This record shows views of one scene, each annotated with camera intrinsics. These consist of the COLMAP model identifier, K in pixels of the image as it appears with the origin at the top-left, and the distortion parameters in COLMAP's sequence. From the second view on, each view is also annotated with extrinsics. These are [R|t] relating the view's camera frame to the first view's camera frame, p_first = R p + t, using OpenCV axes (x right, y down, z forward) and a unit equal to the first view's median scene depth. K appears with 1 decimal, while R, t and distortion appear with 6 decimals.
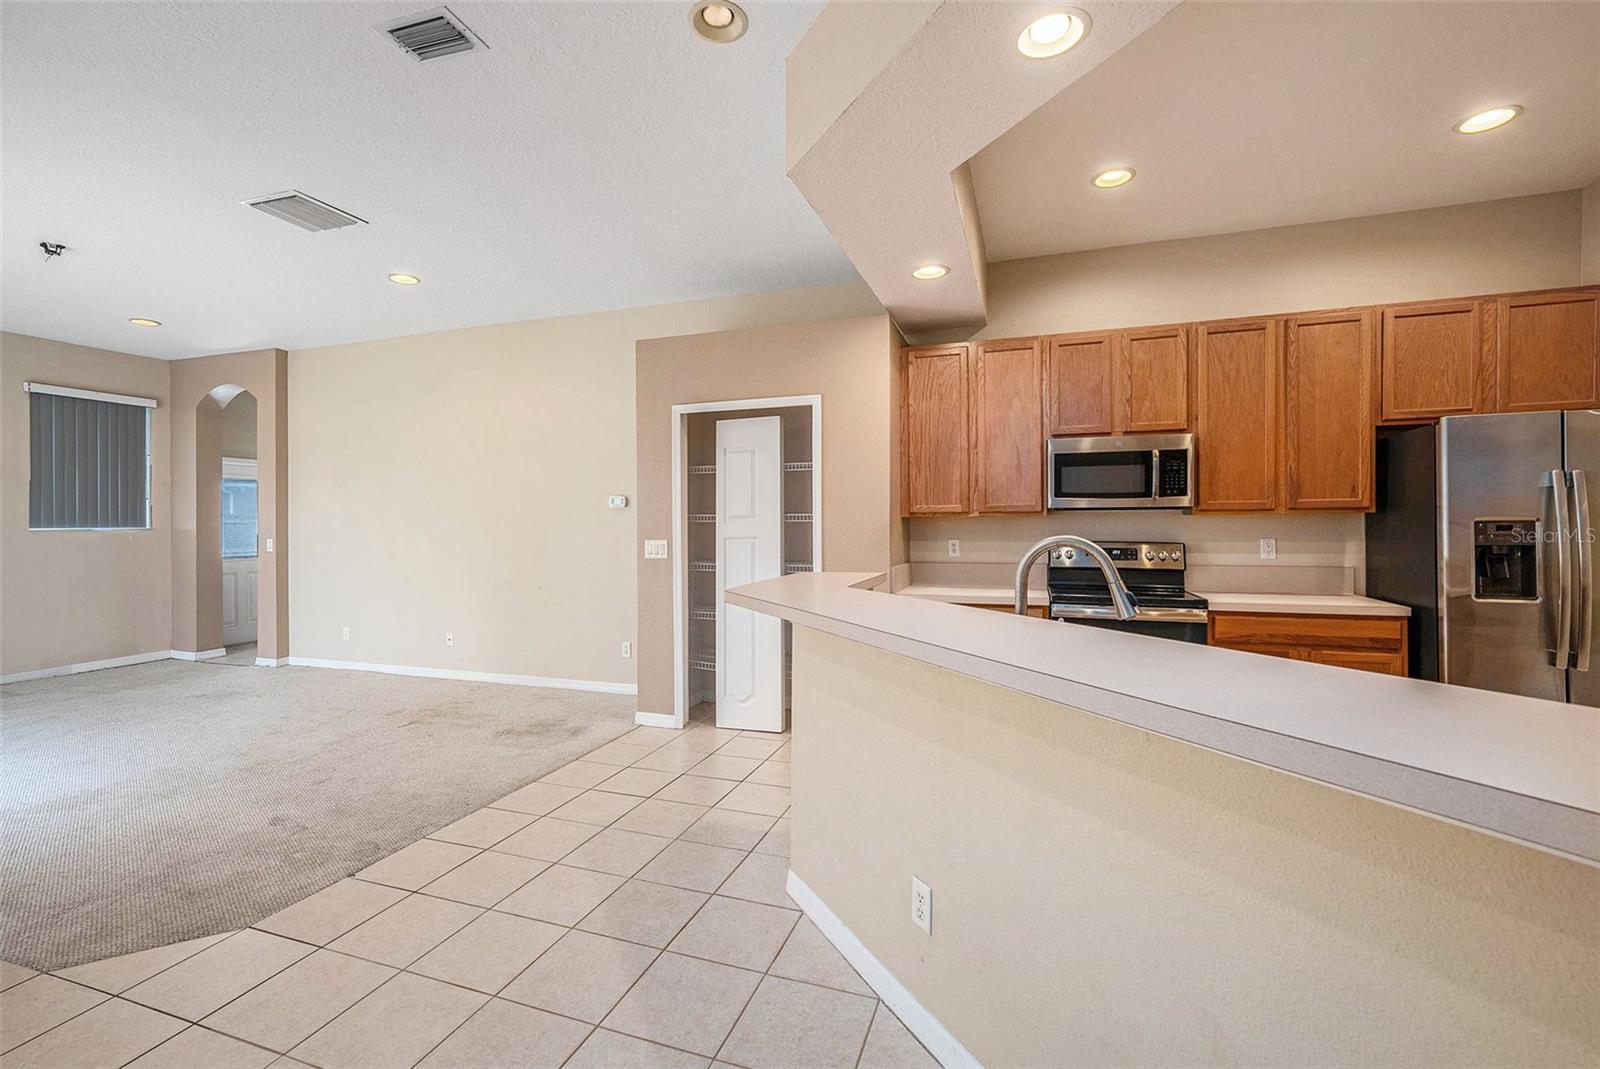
lens RADIAL K [[684.7, 0, 802.3], [0, 684.7, 525.0], [0, 0, 1]] dist [-0.001499, -0.000095]
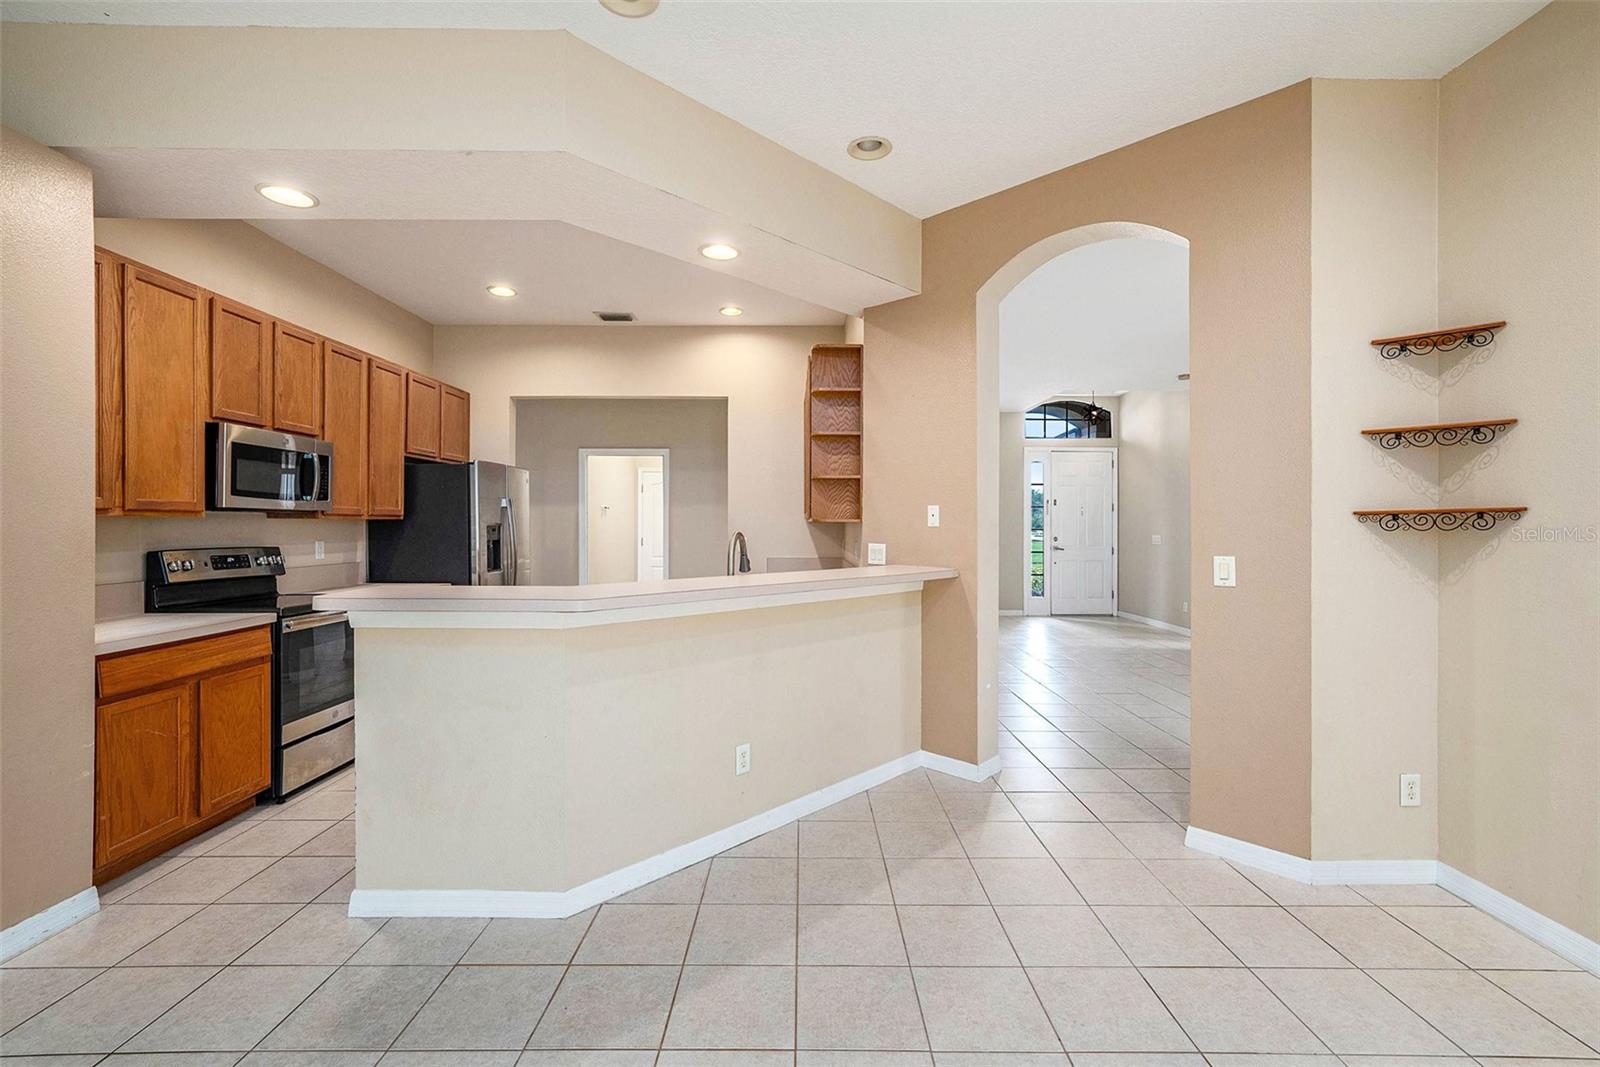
lens RADIAL K [[686.0, 0, 797.8], [0, 686.0, 523.6], [0, 0, 1]] dist [0.000274, 0.001456]
pose [[-0.328315, 0.008421, 0.944531, -0.633462], [0.005686, 0.999960, -0.006939, 0.003854], [-0.944551, 0.003092, -0.328350, 0.633210]]
